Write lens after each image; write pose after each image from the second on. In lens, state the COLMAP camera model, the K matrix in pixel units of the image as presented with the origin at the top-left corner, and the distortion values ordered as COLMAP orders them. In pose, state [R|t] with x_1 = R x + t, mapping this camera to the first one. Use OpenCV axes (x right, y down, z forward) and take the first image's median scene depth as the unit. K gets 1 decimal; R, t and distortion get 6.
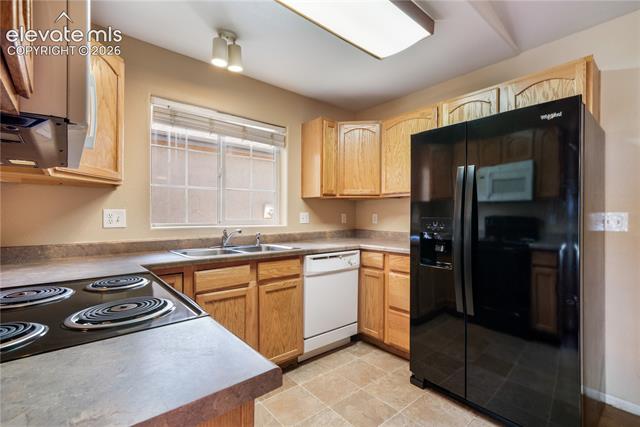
lens RADIAL K [[294.3, 0, 320.3], [0, 294.3, 216.3], [0, 0, 1]] dist [0.014510, 0.000471]
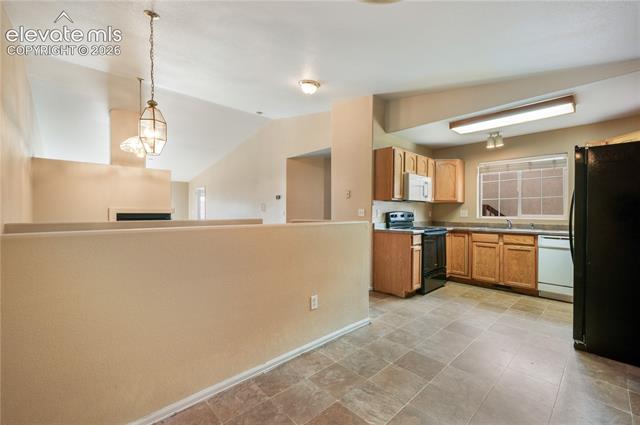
lens RADIAL K [[277.2, 0, 315.0], [0, 277.2, 213.9], [0, 0, 1]] dist [0.005854, 0.000198]
pose [[0.053117, 0.006964, -0.998564, 1.543691], [-0.002294, 0.999974, 0.006852, -0.003219], [0.998586, 0.001927, 0.053132, -0.431638]]
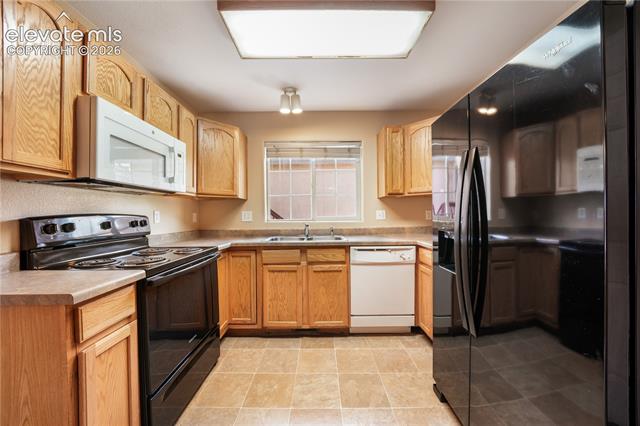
lens RADIAL K [[229.0, 0, 317.4], [0, 229.0, 214.4], [0, 0, 1]] dist [-0.015442, -0.000019]
pose [[0.762916, -0.007371, -0.646455, 0.449120], [0.011942, 0.999925, 0.002692, -0.002454], [0.646387, -0.009774, 0.762947, 0.199908]]
